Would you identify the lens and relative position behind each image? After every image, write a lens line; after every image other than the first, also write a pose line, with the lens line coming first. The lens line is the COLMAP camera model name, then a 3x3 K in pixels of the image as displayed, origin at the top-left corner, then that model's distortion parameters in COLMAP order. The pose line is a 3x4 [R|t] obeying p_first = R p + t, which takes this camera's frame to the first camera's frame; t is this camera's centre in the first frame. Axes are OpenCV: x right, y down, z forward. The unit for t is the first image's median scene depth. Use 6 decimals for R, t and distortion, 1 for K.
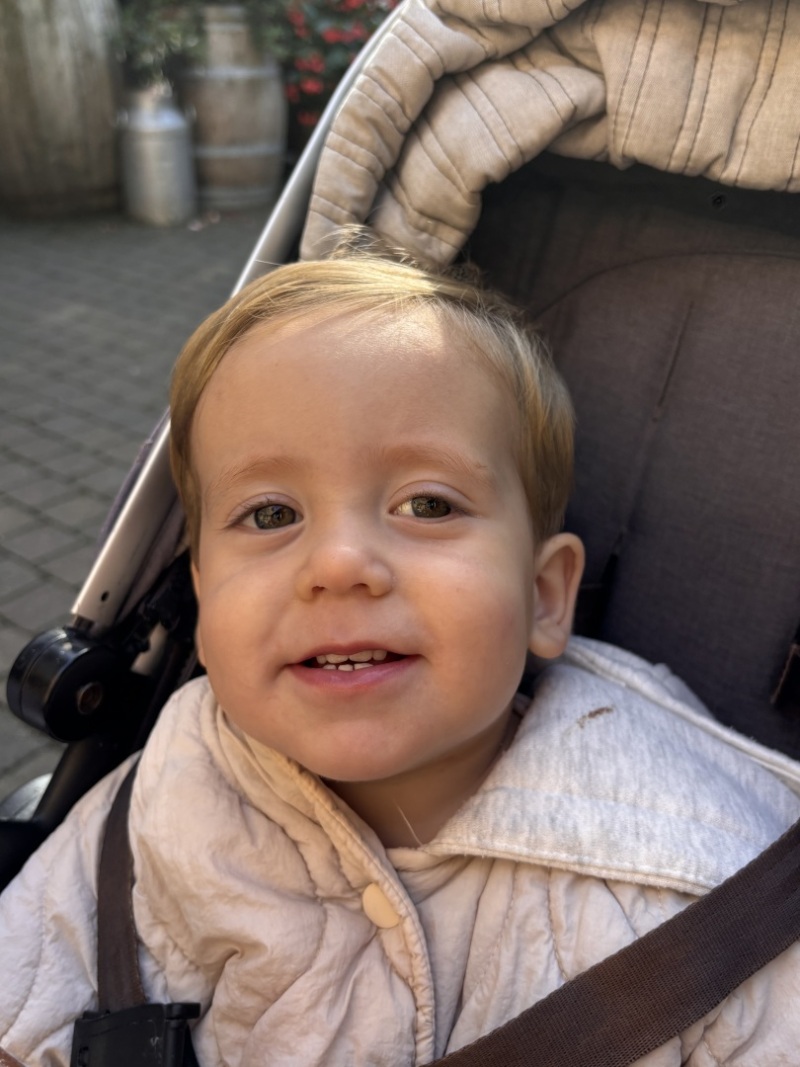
lens RADIAL K [[990.0, 0, 416.0], [0, 990.0, 533.4], [0, 0, 1]] dist [-0.016602, 0.145689]
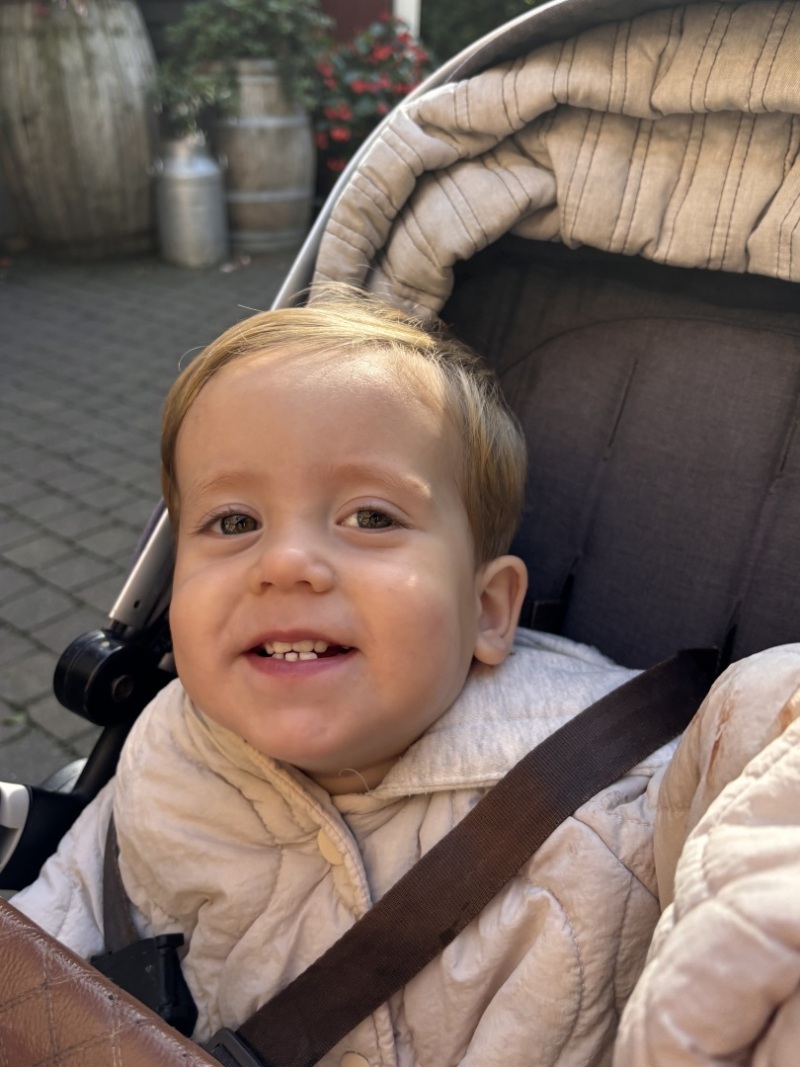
lens RADIAL K [[990.2, 0, 414.2], [0, 990.2, 527.2], [0, 0, 1]] dist [0.071031, 0.007929]
pose [[0.999524, 0.005344, -0.030387, 0.058610], [-0.006632, 0.999077, -0.042432, 0.020616], [0.030132, 0.042613, 0.998637, -0.203989]]
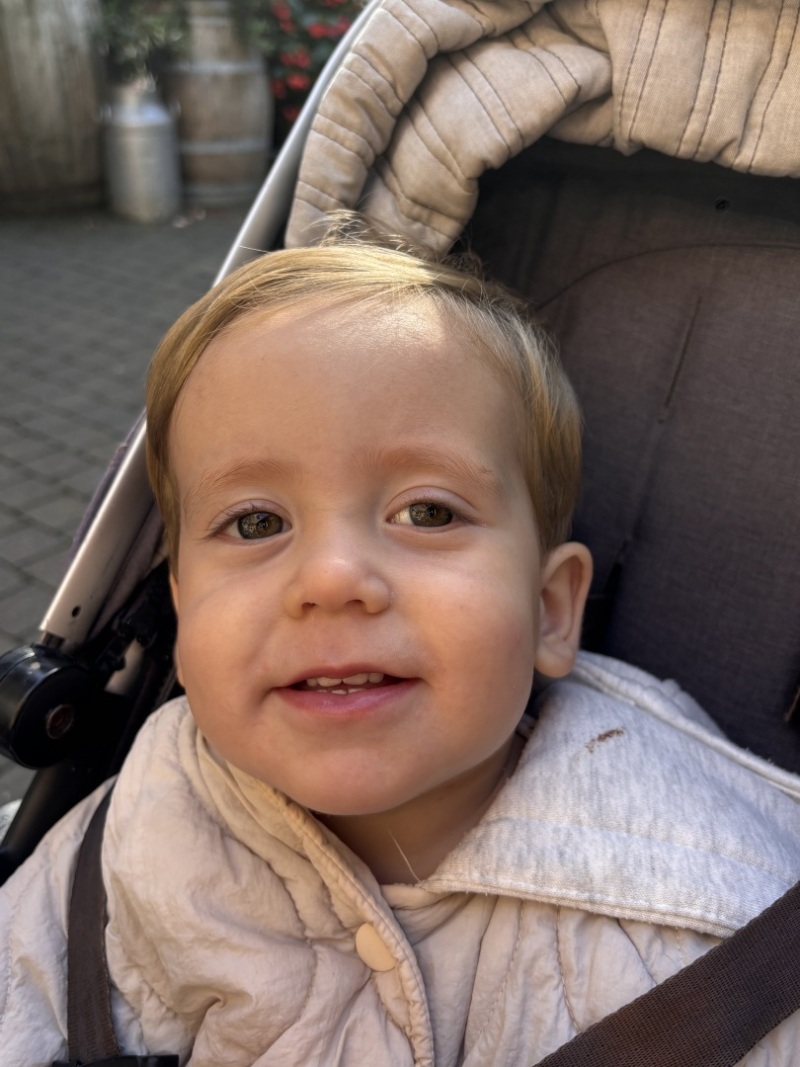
lens RADIAL K [[991.7, 0, 407.5], [0, 991.7, 541.3], [0, 0, 1]] dist [0.004783, 0.087416]
pose [[0.999983, 0.001083, 0.005704, -0.007721], [-0.001123, 0.999975, 0.007013, -0.005932], [-0.005696, -0.007019, 0.999959, 0.052744]]
